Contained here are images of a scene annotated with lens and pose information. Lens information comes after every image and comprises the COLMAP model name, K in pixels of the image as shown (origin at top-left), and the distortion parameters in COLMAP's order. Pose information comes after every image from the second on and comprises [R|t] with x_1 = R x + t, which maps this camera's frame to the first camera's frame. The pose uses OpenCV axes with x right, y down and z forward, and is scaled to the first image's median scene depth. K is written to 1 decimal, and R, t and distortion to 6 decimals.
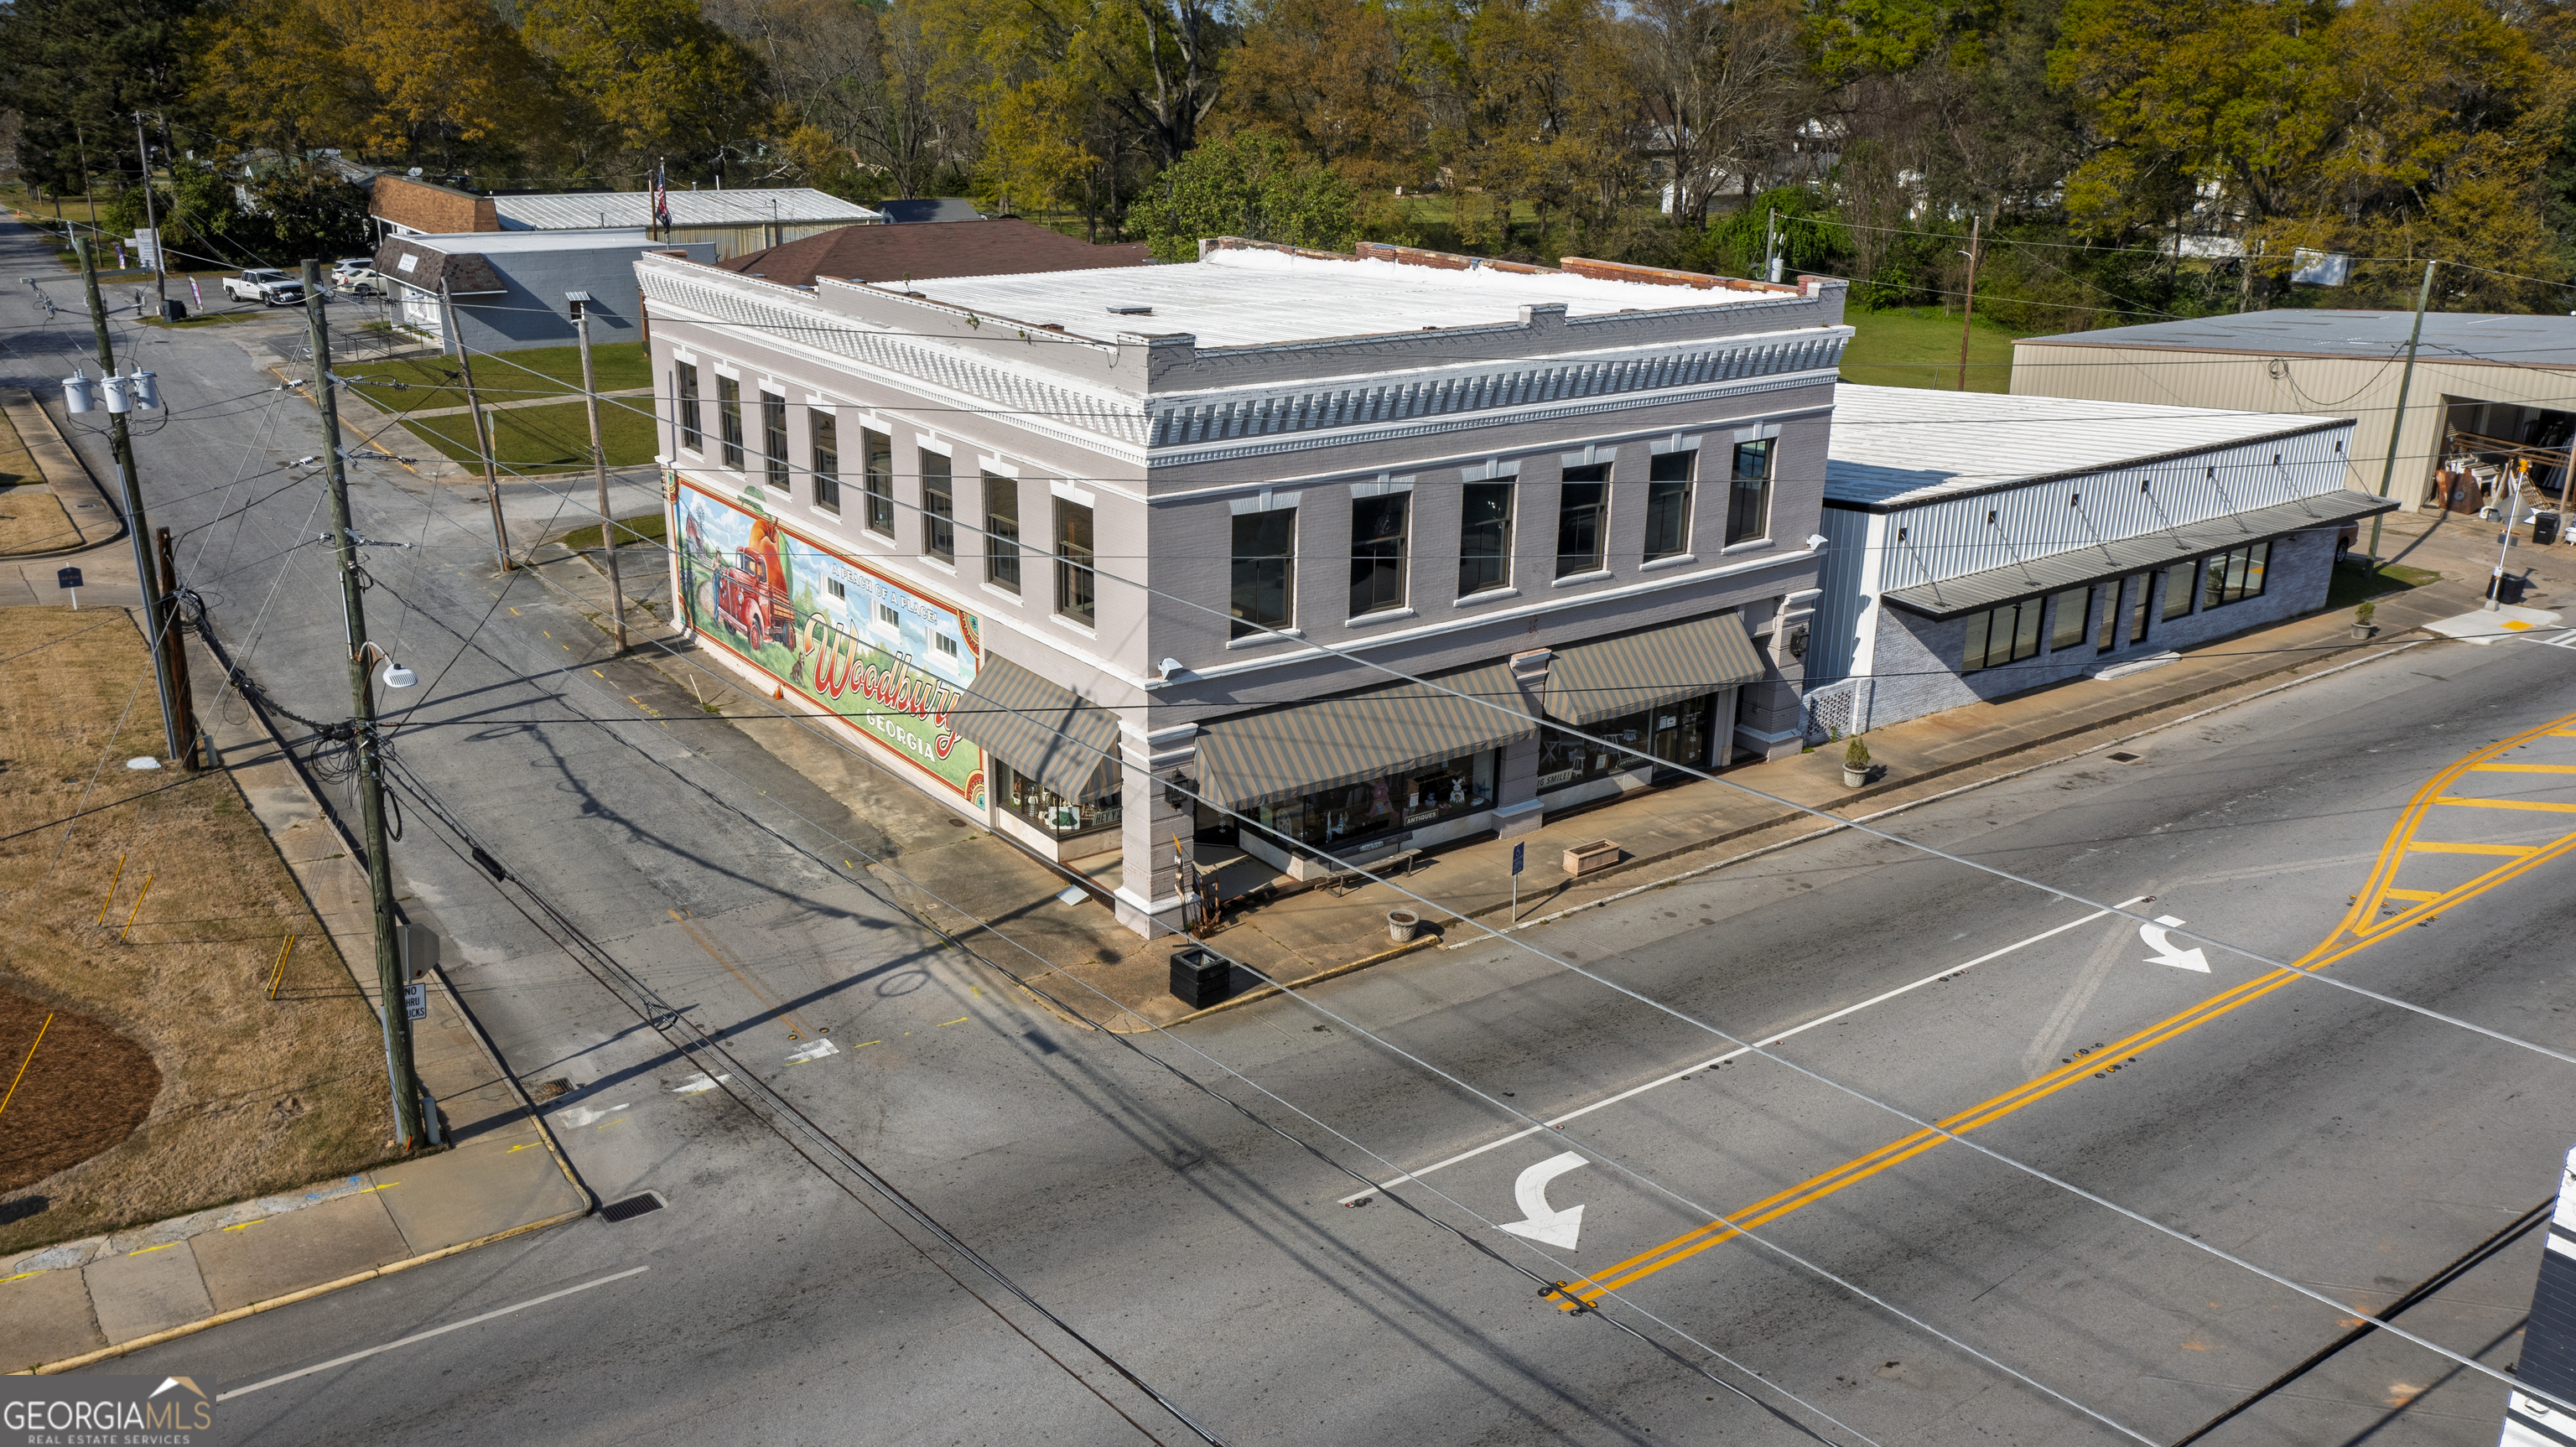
lens RADIAL K [[2053.6, 0, 1282.6], [0, 2053.6, 703.3], [0, 0, 1]] dist [-0.010565, 0.016183]
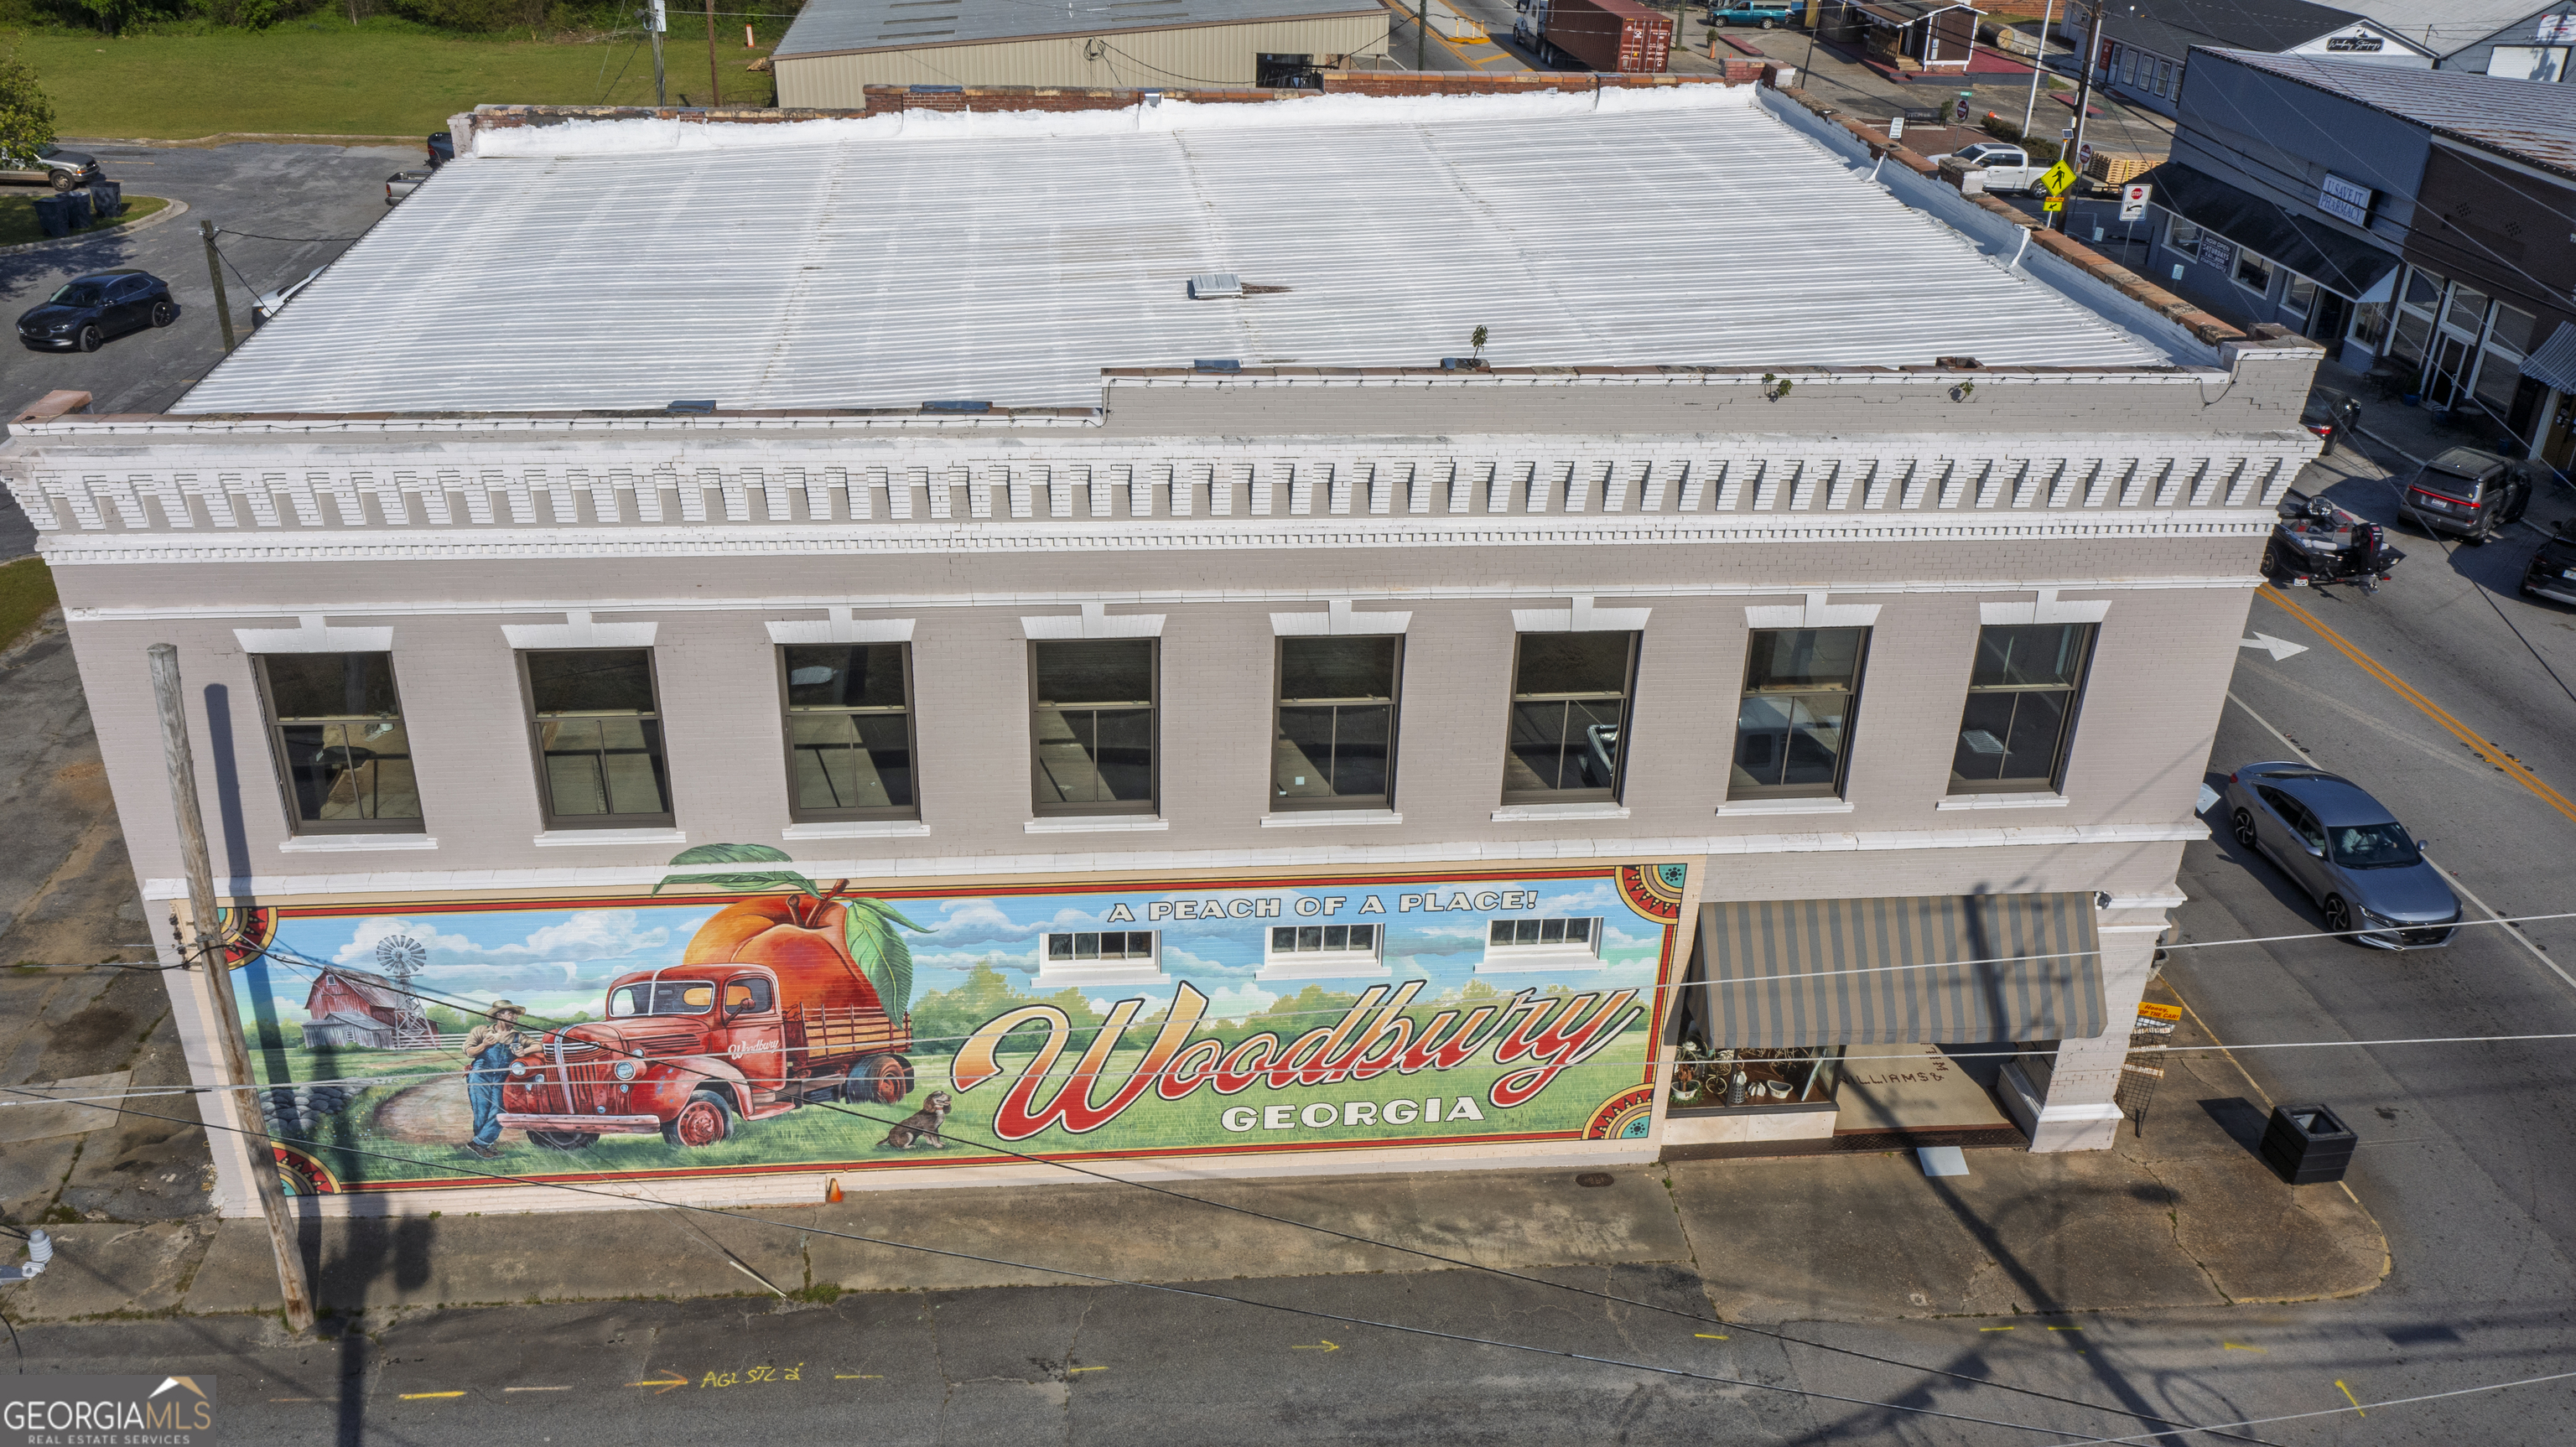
lens RADIAL K [[2053.6, 0, 1287.0], [0, 2053.6, 723.9], [0, 0, 1]] dist [-0.010565, 0.016183]
pose [[0.504726, -0.397464, 0.766338, -0.504592], [0.247488, 0.917064, 0.312639, -0.228720], [-0.827044, 0.031862, 0.561234, 0.589268]]
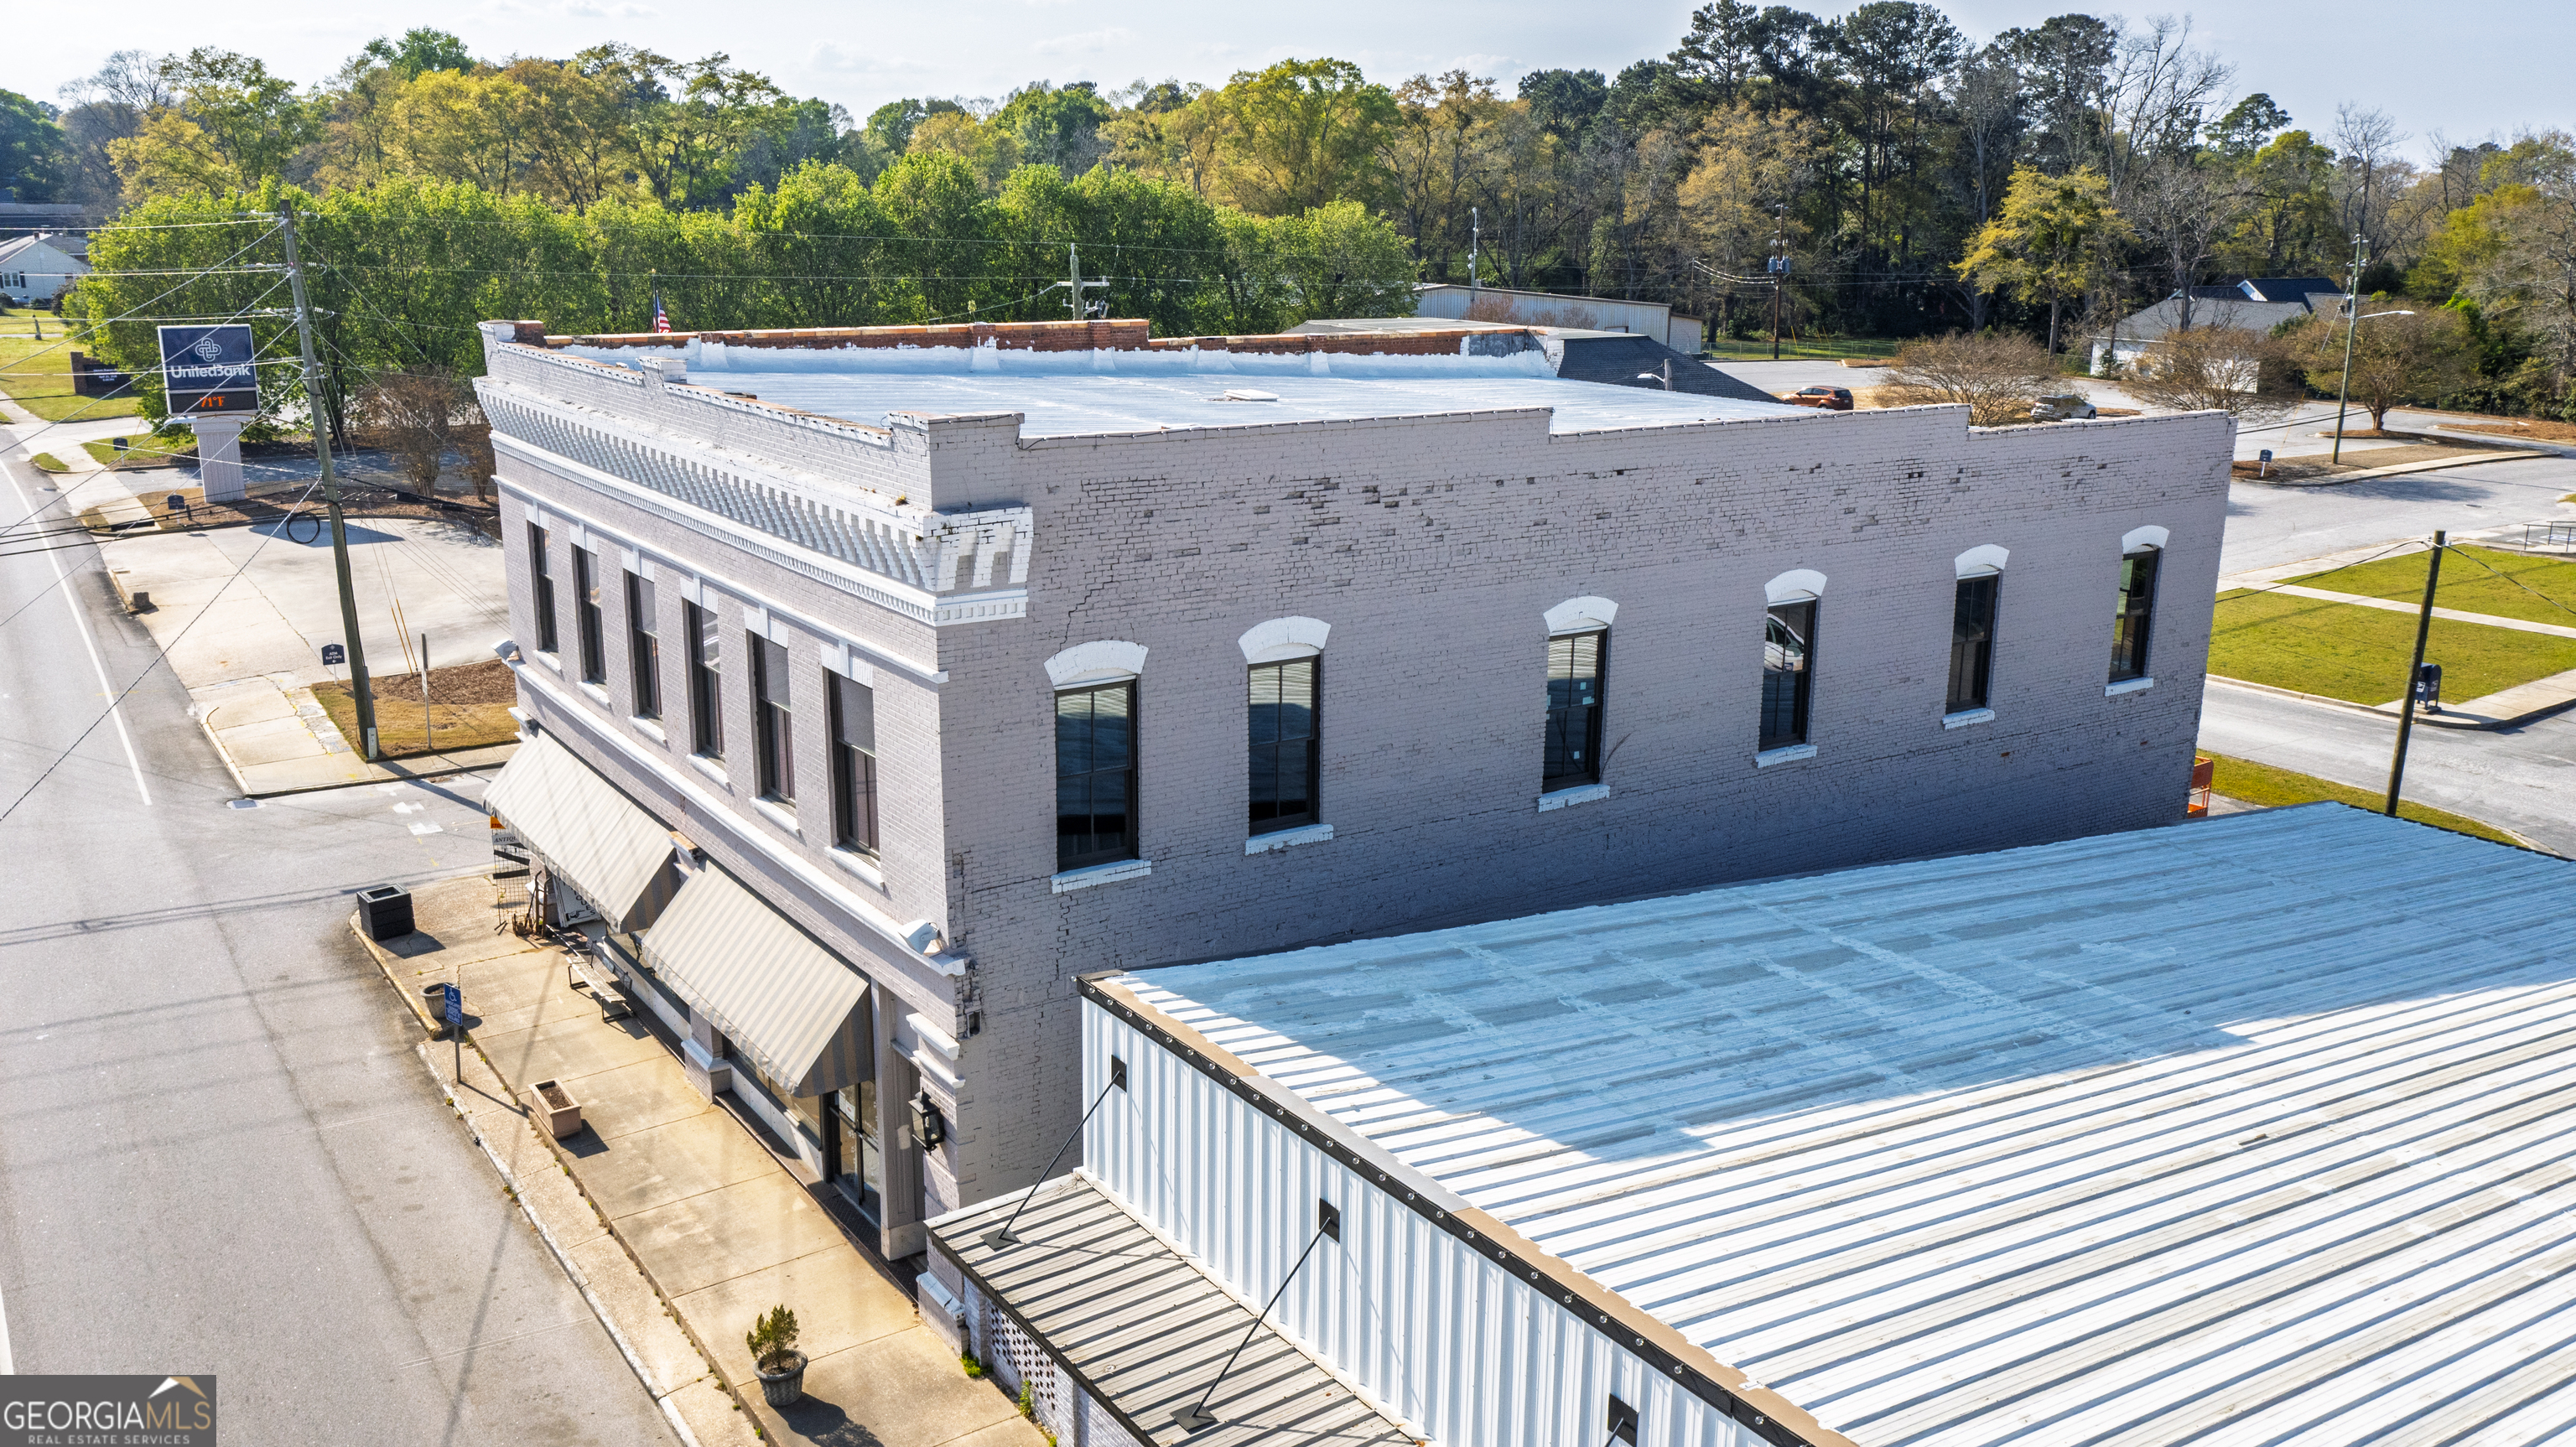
lens RADIAL K [[2053.6, 0, 1302.8], [0, 2053.6, 716.9], [0, 0, 1]] dist [-0.010565, 0.016183]
pose [[-0.033843, 0.229768, -0.972657, 0.634536], [-0.321279, 0.919057, 0.228285, -0.235826], [0.946380, 0.320220, 0.042717, 0.915643]]
